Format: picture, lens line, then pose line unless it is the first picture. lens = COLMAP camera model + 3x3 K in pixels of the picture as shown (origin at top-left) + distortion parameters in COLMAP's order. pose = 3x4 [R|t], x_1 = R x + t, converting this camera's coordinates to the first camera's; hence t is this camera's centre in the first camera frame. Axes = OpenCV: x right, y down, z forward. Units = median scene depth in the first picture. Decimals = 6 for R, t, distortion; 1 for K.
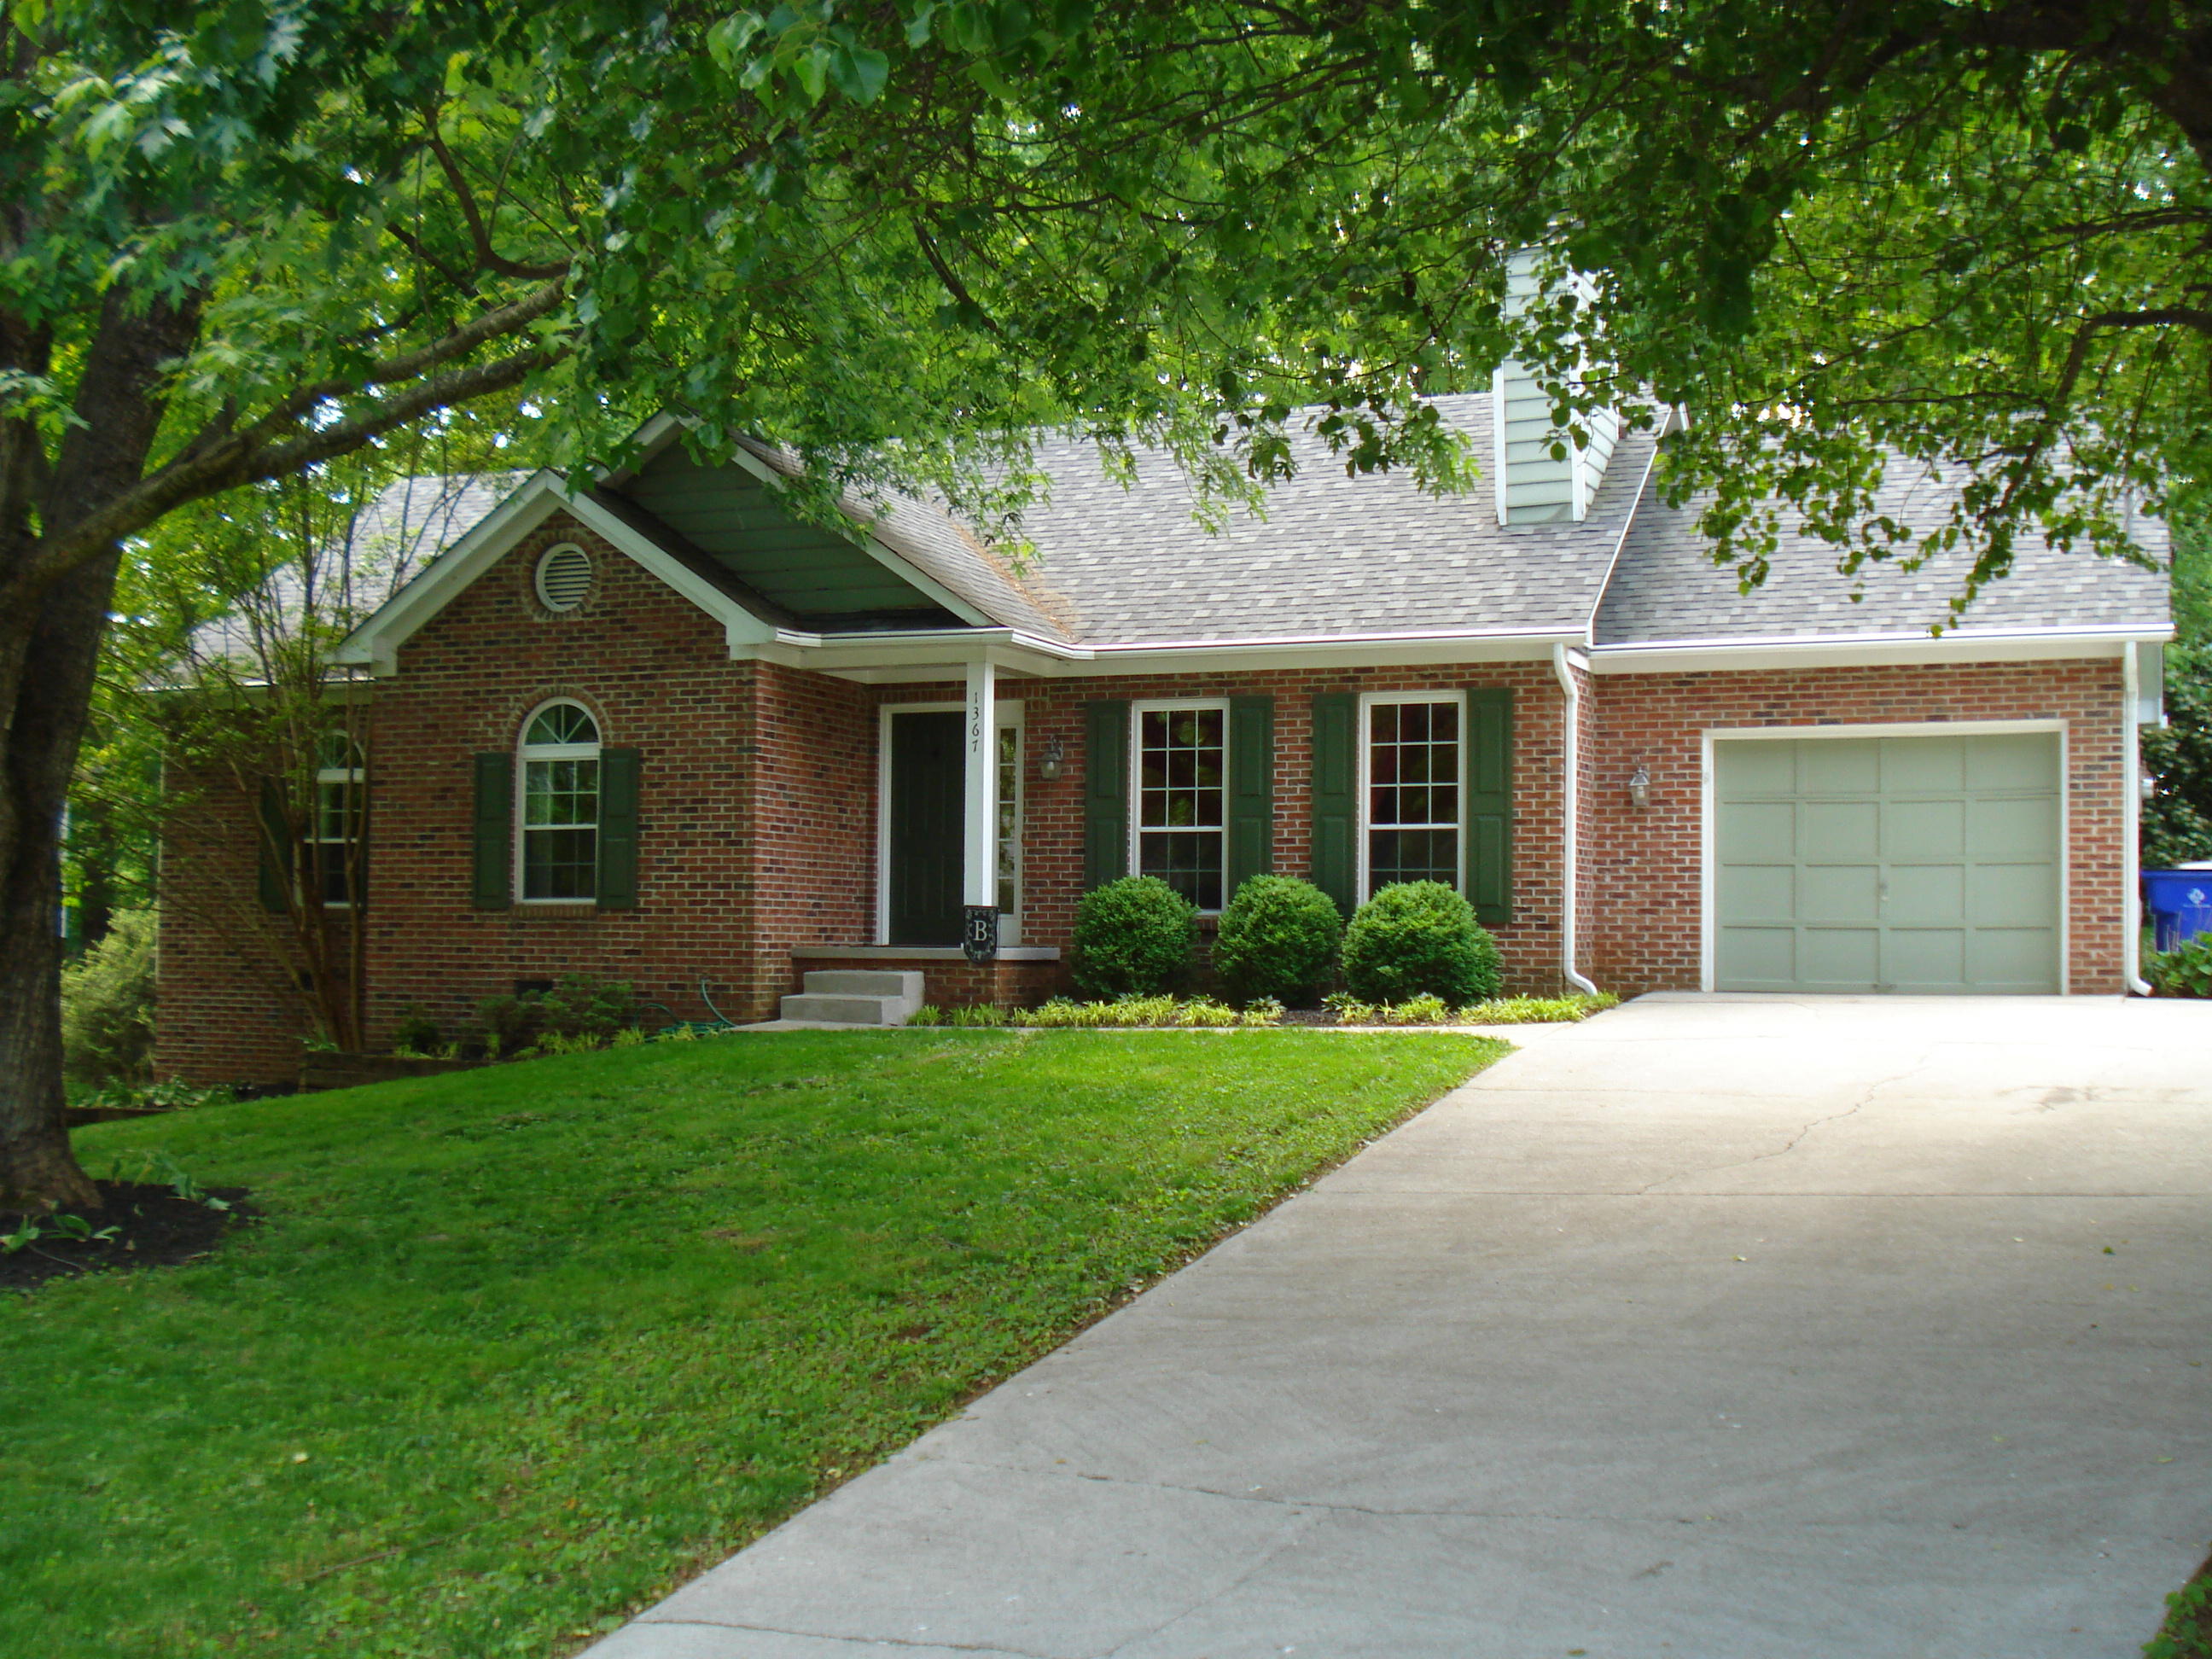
lens RADIAL K [[2504.5, 0, 1106.0], [0, 2504.5, 829.5], [0, 0, 1]] dist [-0.081602, -0.032696]
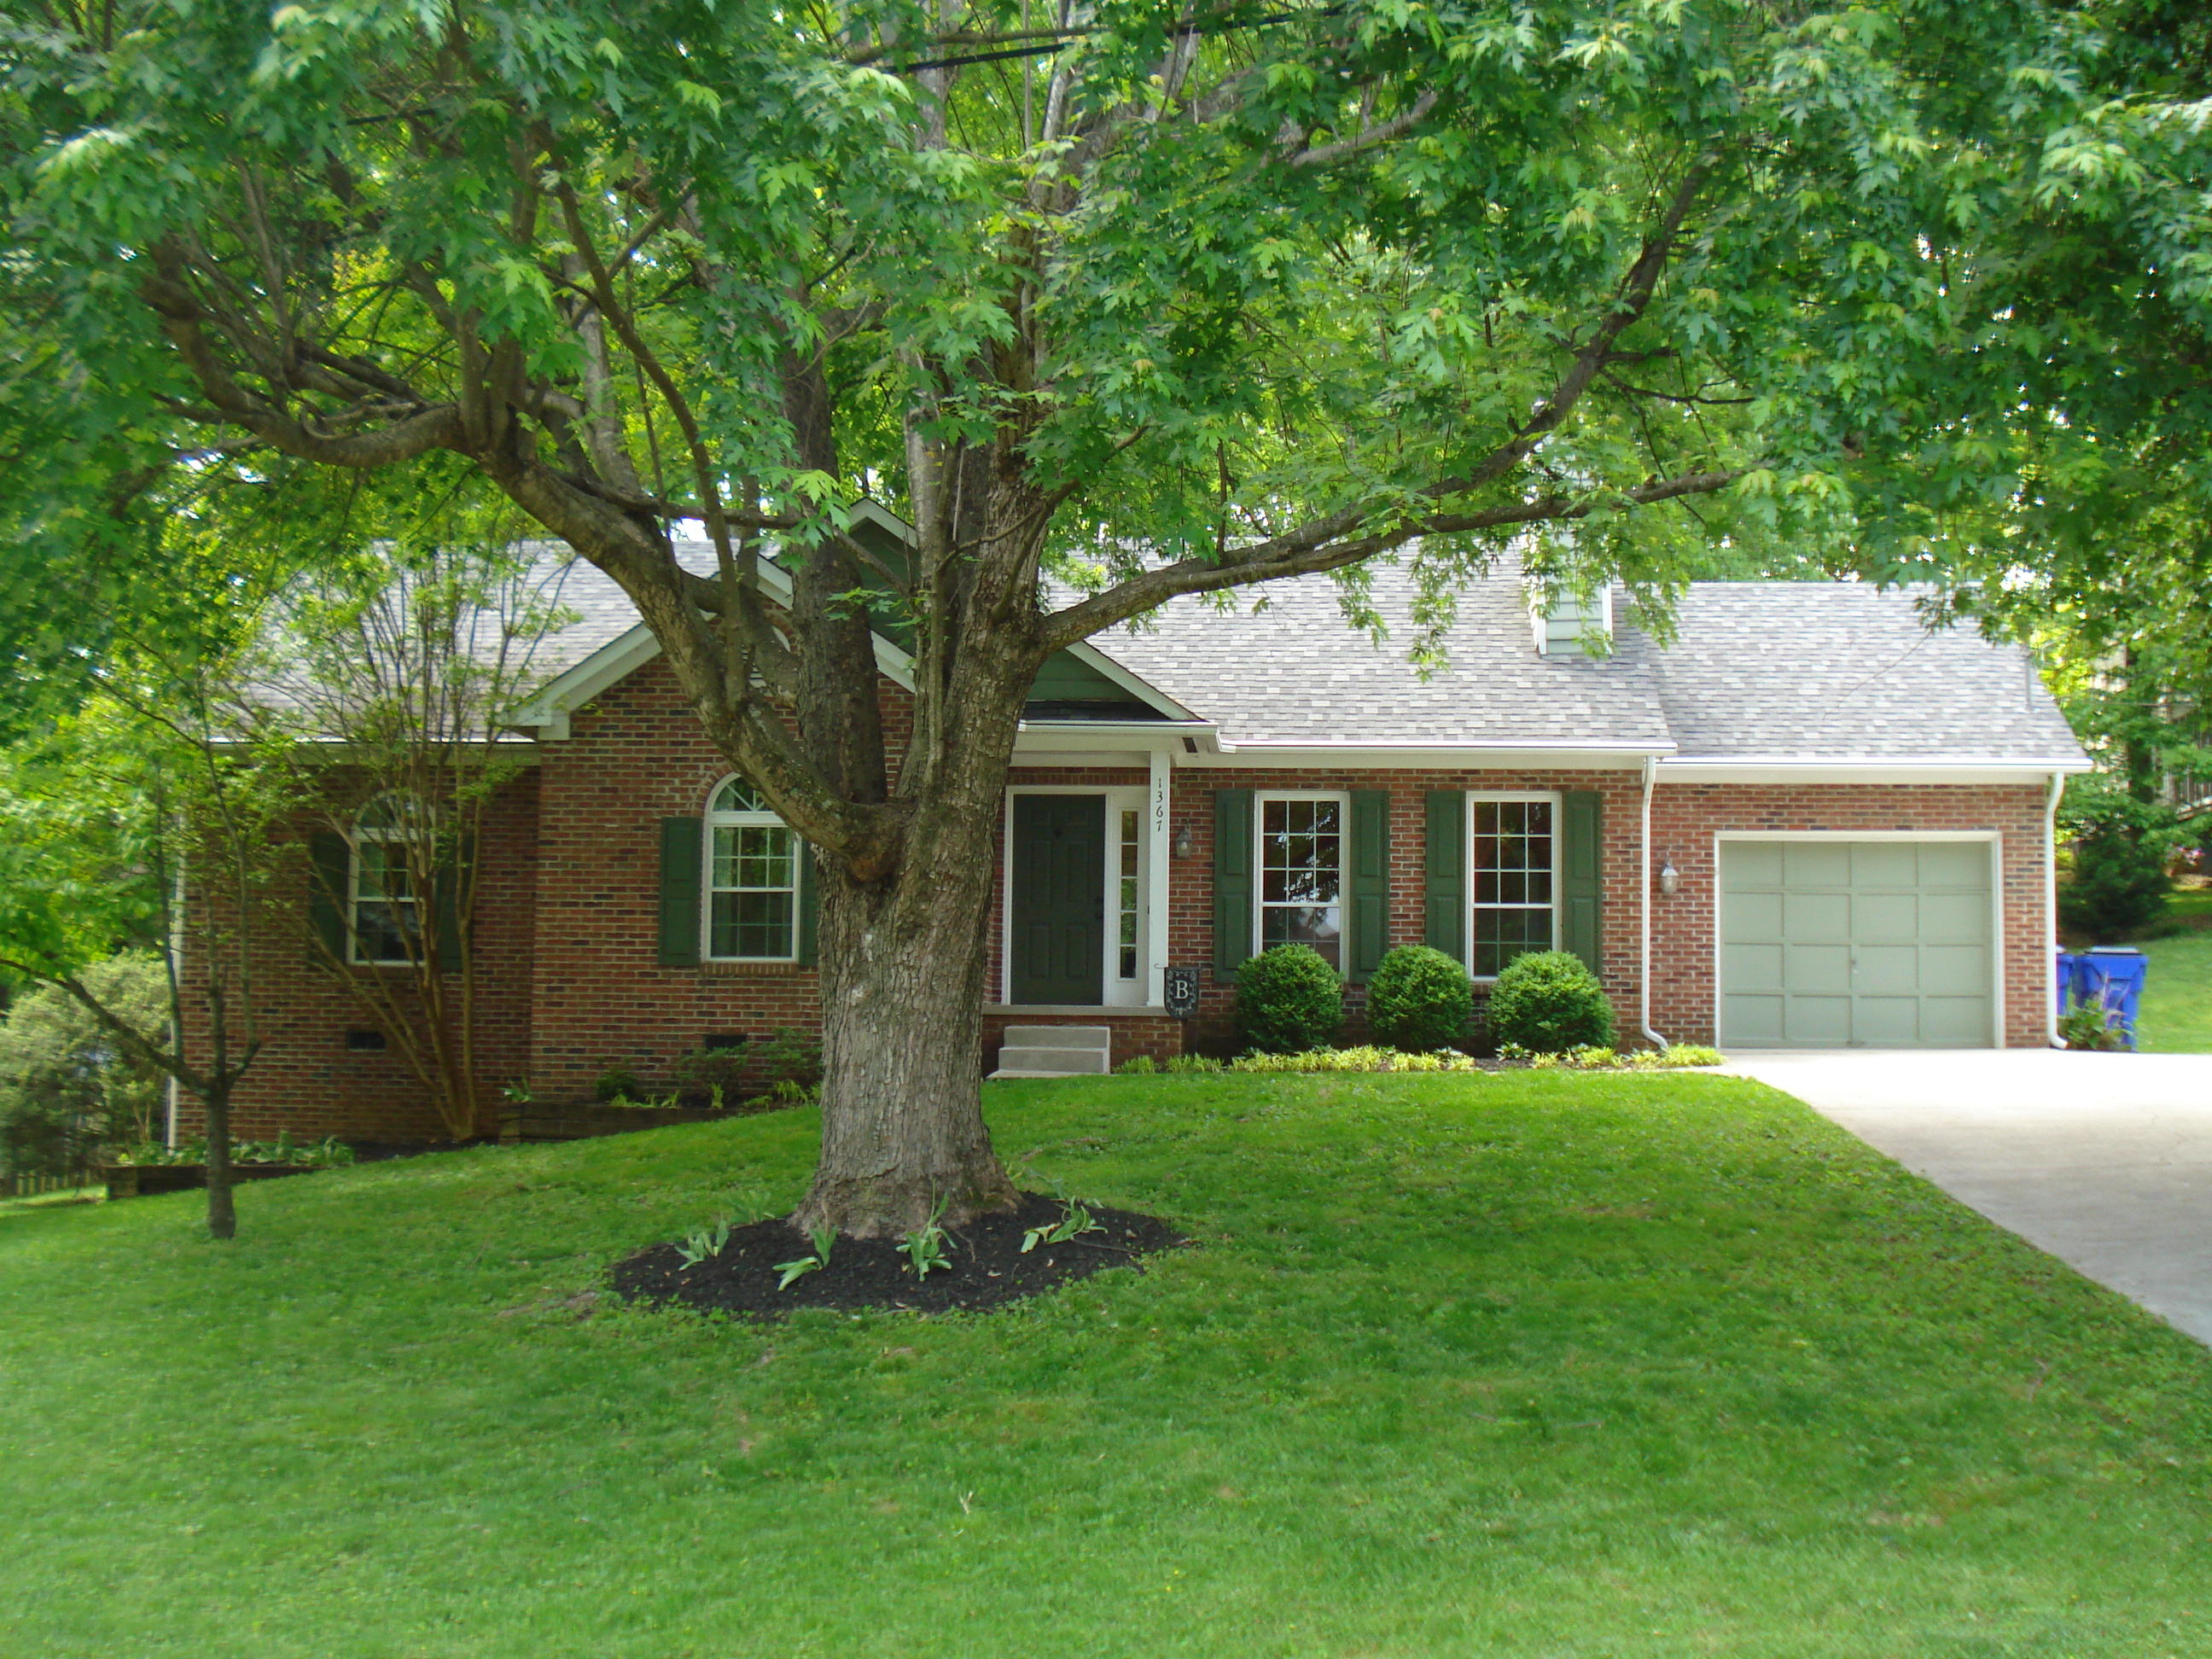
lens RADIAL K [[2504.5, 0, 1106.0], [0, 2504.5, 829.5], [0, 0, 1]] dist [-0.081602, -0.032696]
pose [[0.947383, 0.031463, 0.318554, -0.433977], [-0.018942, 0.998924, -0.042328, 0.016285], [-0.319543, 0.034066, 0.946959, -0.056431]]
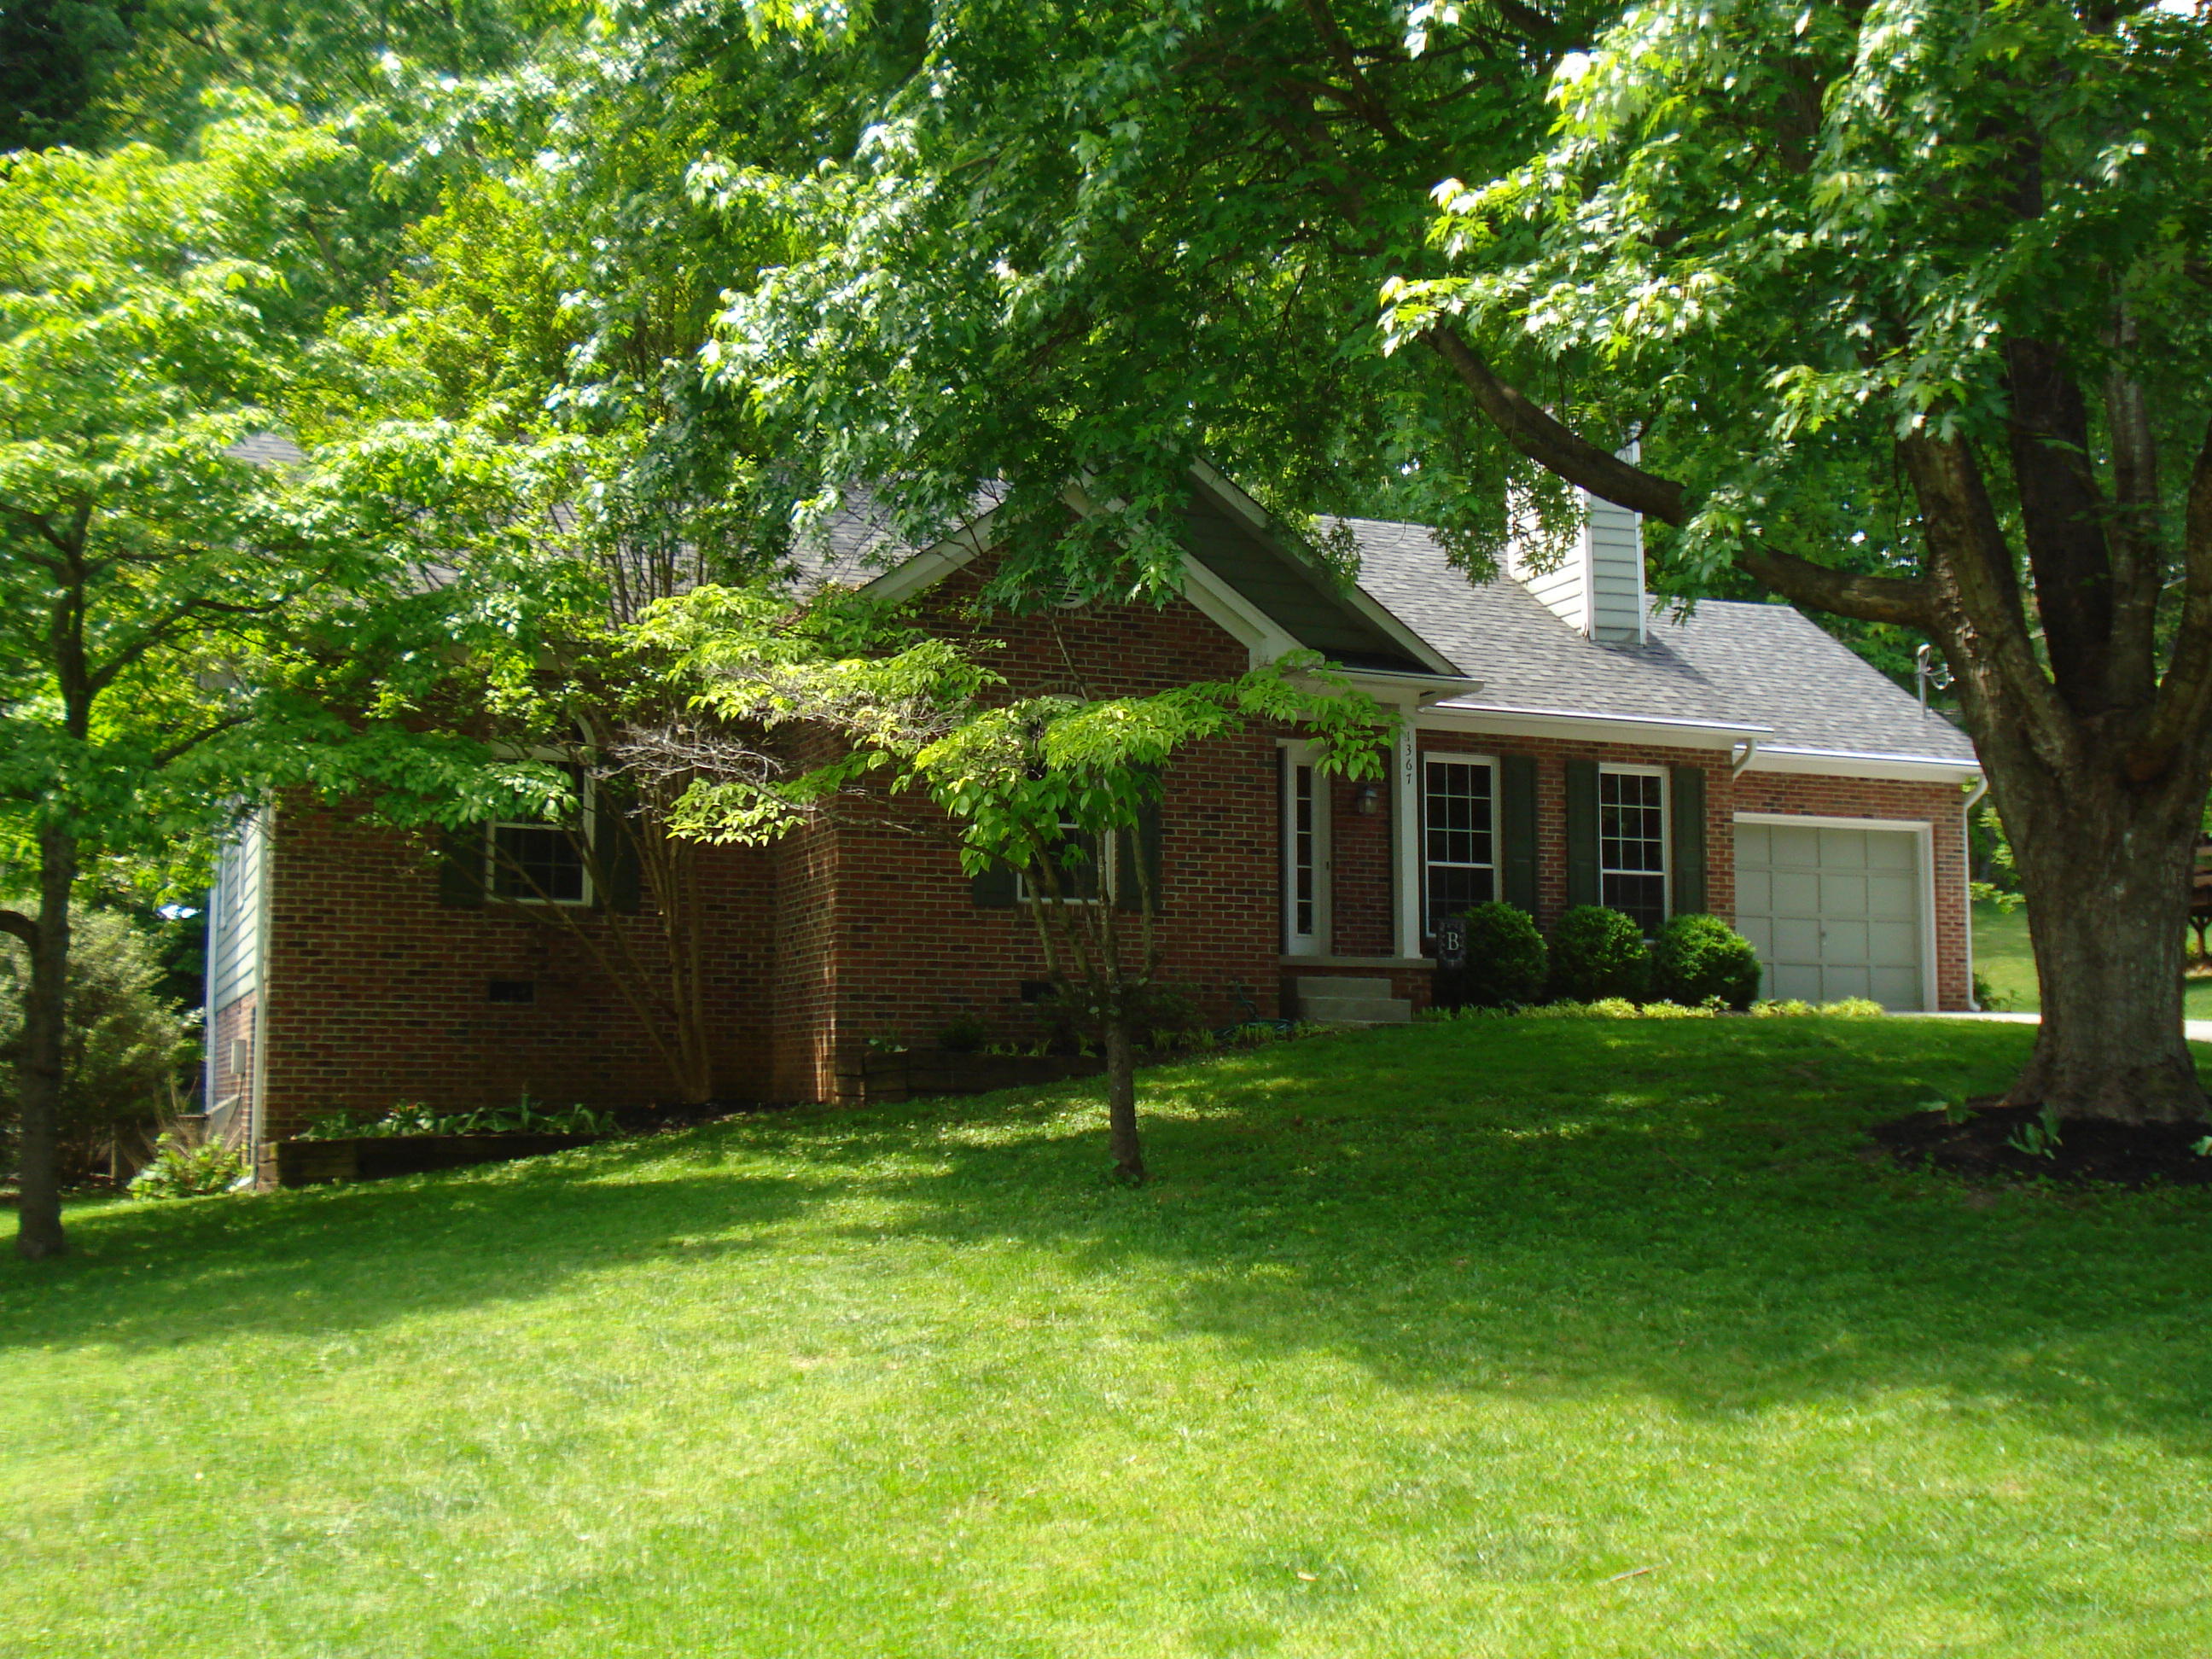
lens RADIAL K [[2504.5, 0, 1106.0], [0, 2504.5, 829.5], [0, 0, 1]] dist [-0.081602, -0.032696]
pose [[0.699863, 0.069425, 0.710895, -0.949311], [-0.031072, 0.997282, -0.066804, 0.068912], [-0.713600, 0.024665, 0.700119, 0.310491]]
